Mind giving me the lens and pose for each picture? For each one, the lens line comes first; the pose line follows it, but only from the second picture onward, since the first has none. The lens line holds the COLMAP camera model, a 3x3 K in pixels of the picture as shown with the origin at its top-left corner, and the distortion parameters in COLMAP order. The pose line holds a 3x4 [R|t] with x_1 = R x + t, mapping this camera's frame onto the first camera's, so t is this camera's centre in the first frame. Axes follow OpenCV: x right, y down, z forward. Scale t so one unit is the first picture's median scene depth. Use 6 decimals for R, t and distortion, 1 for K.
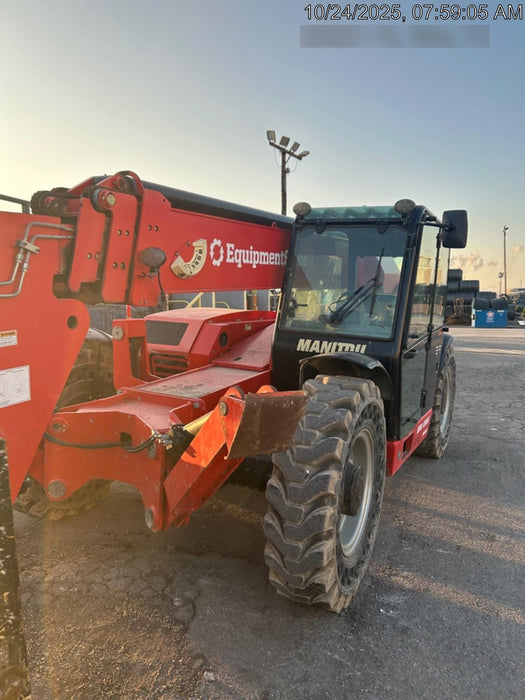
lens RADIAL K [[522.0, 0, 244.8], [0, 522.0, 352.2], [0, 0, 1]] dist [0.005632, 0.000368]
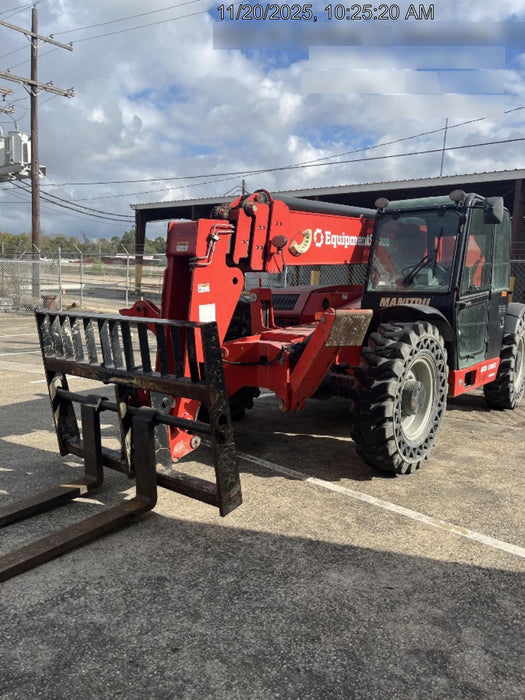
lens RADIAL K [[522.0, 0, 244.8], [0, 522.0, 352.2], [0, 0, 1]] dist [0.005632, 0.000368]
pose [[0.979059, -0.027053, -0.201772, 0.031472], [0.026882, 0.999632, -0.003589, 0.133675], [0.201795, -0.001911, 0.979426, -0.495603]]
